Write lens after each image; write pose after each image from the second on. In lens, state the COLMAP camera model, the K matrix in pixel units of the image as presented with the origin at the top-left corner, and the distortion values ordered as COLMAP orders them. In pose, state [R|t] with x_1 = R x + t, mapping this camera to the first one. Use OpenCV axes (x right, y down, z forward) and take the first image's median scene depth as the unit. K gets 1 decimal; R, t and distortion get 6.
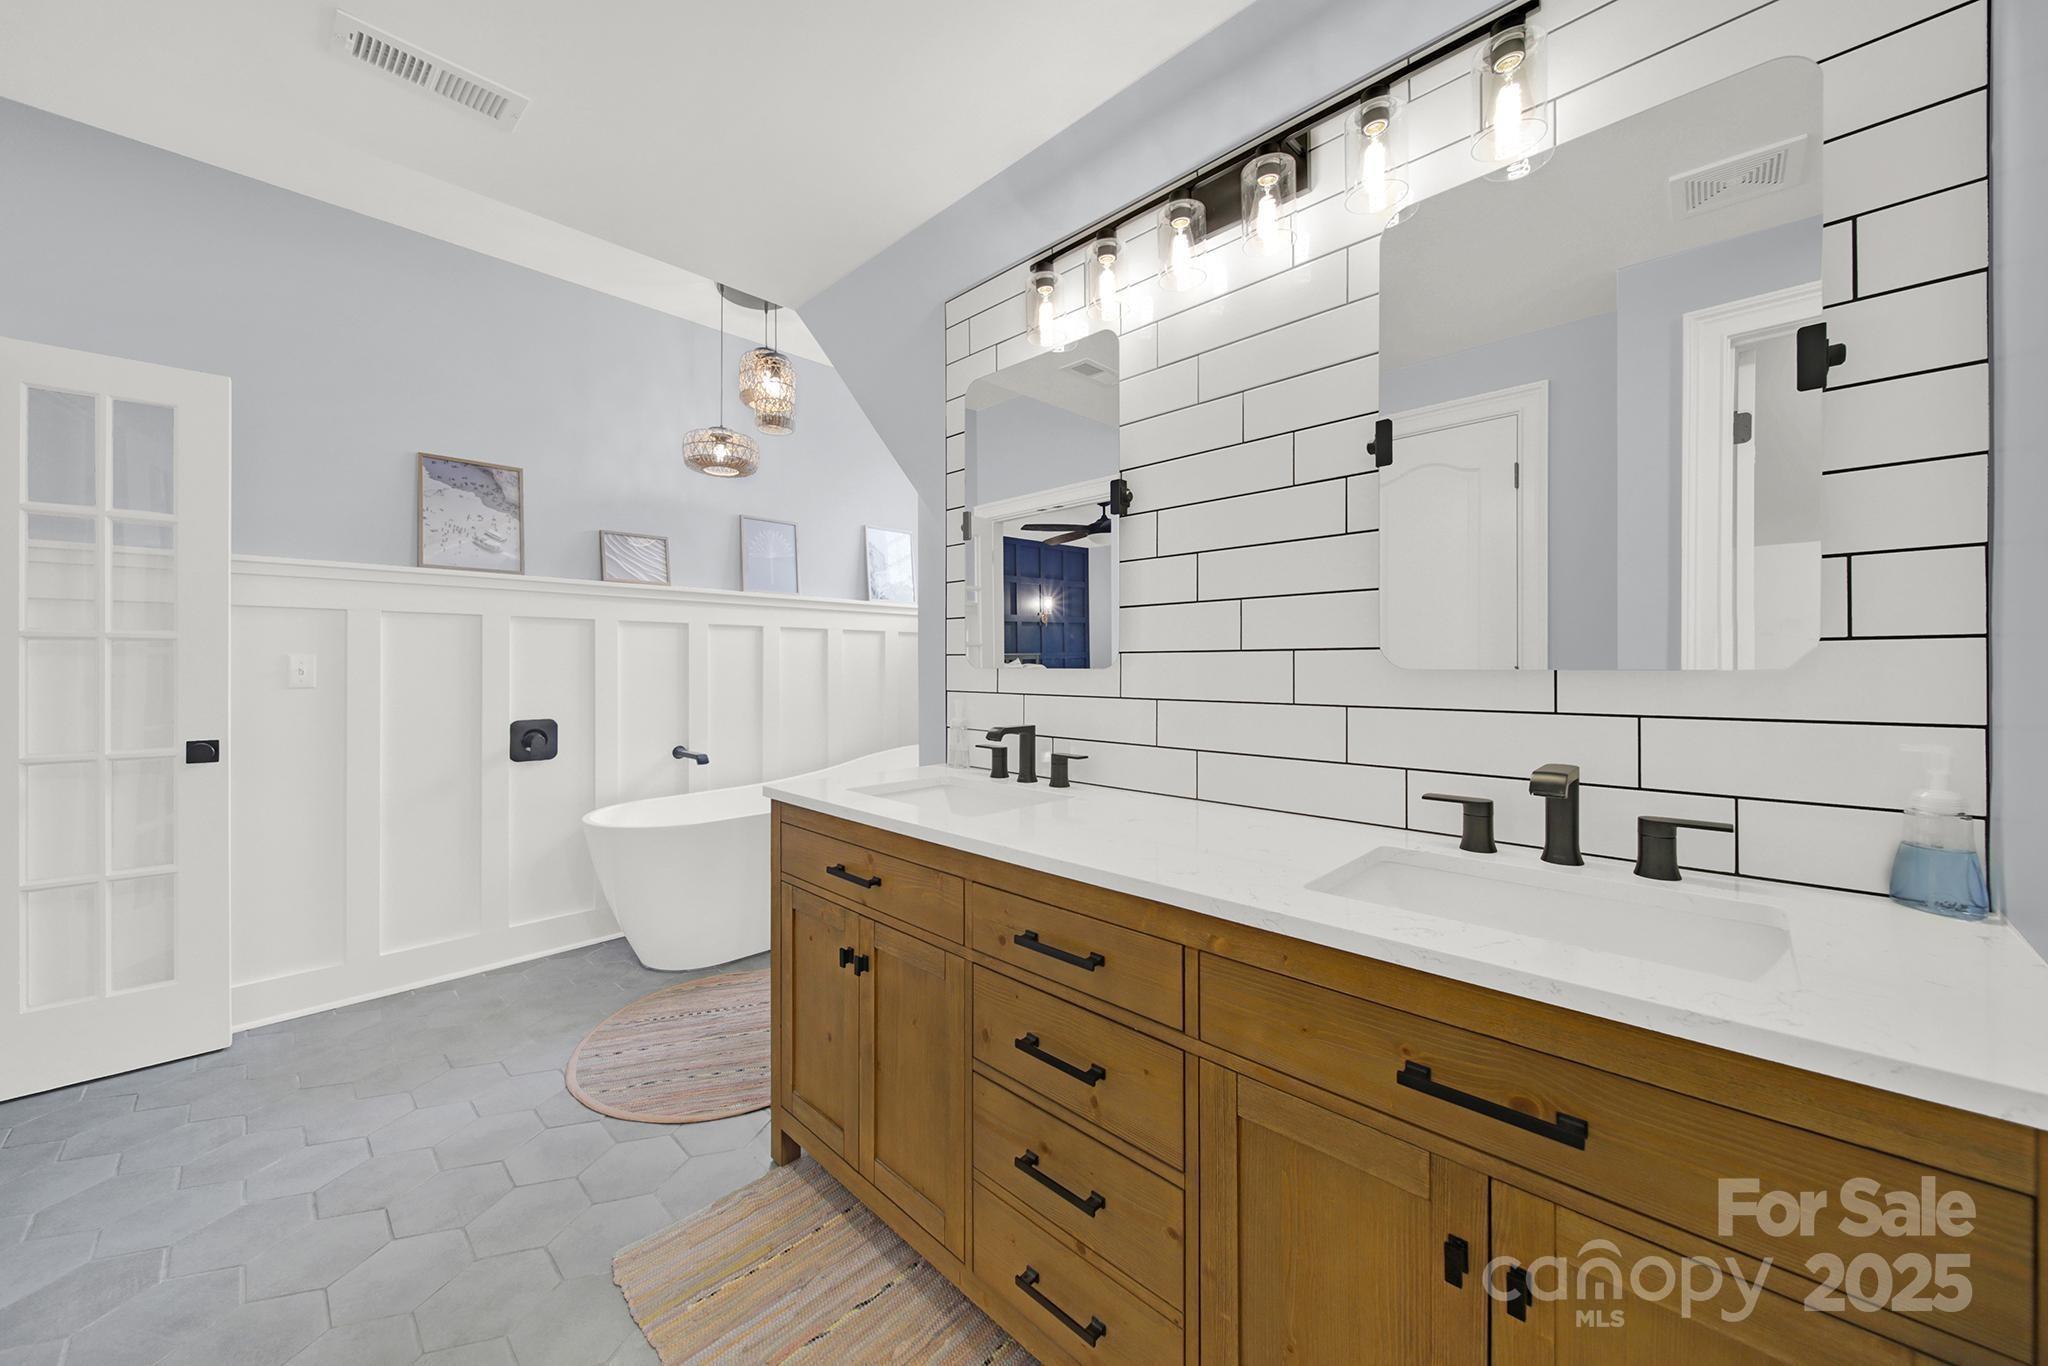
lens RADIAL K [[733.7, 0, 1023.2], [0, 733.7, 672.2], [0, 0, 1]] dist [-0.005749, -0.000424]
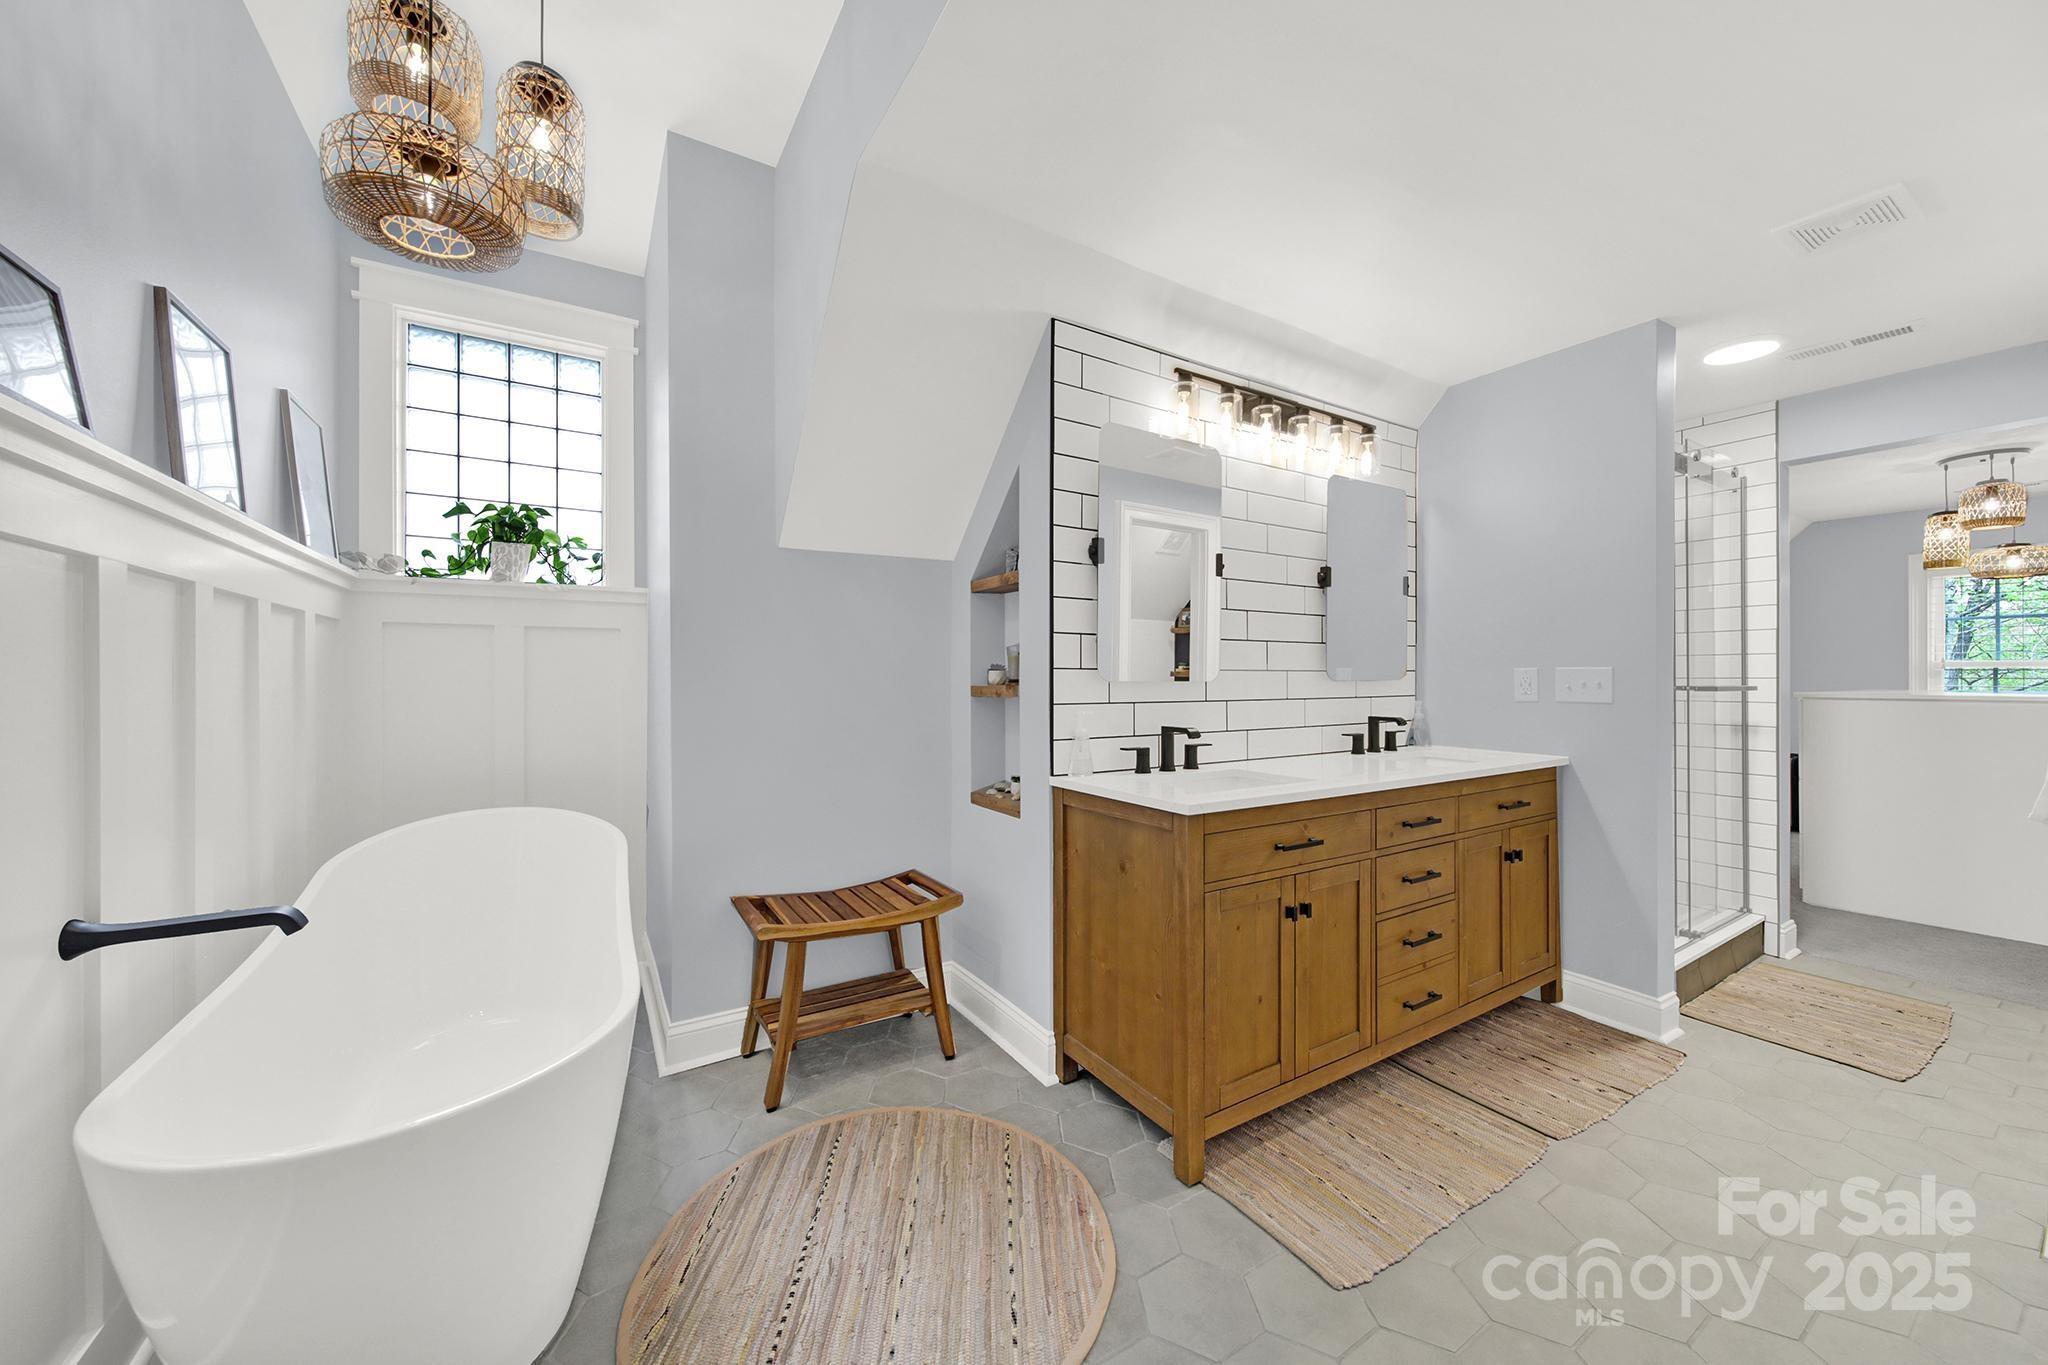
lens RADIAL K [[733.7, 0, 1023.2], [0, 733.7, 671.7], [0, 0, 1]] dist [-0.005749, -0.000424]
pose [[0.250934, 0.003663, 0.967997, -1.549263], [0.007250, 0.999958, -0.005664, -0.019719], [-0.967977, 0.008440, 0.250897, 1.112973]]
